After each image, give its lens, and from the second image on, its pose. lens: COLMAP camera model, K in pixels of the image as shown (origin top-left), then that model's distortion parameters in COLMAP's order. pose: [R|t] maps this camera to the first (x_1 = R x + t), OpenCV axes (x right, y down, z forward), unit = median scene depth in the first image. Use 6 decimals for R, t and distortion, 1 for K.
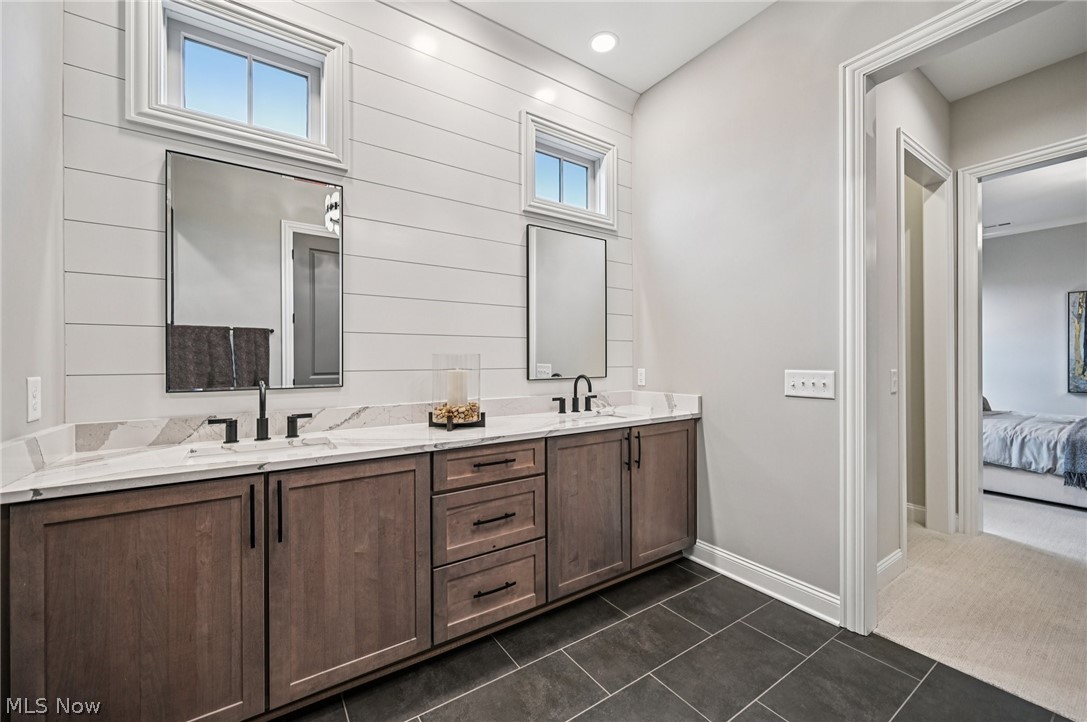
lens RADIAL K [[422.3, 0, 539.5], [0, 422.3, 363.1], [0, 0, 1]] dist [-0.008249, -0.000079]
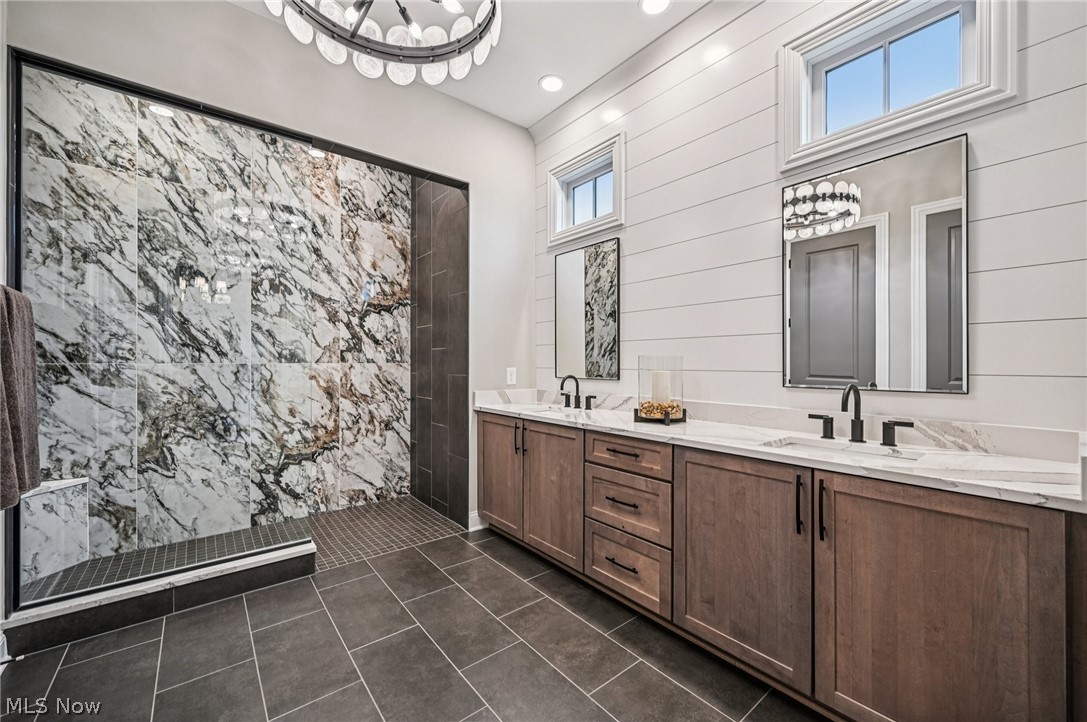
lens RADIAL K [[429.7, 0, 546.2], [0, 429.7, 360.1], [0, 0, 1]] dist [-0.001848, -0.000150]
pose [[0.098048, -0.001339, -0.995181, 0.977396], [-0.005411, 0.999984, -0.001878, -0.007605], [0.995167, 0.005569, 0.098039, 0.653338]]
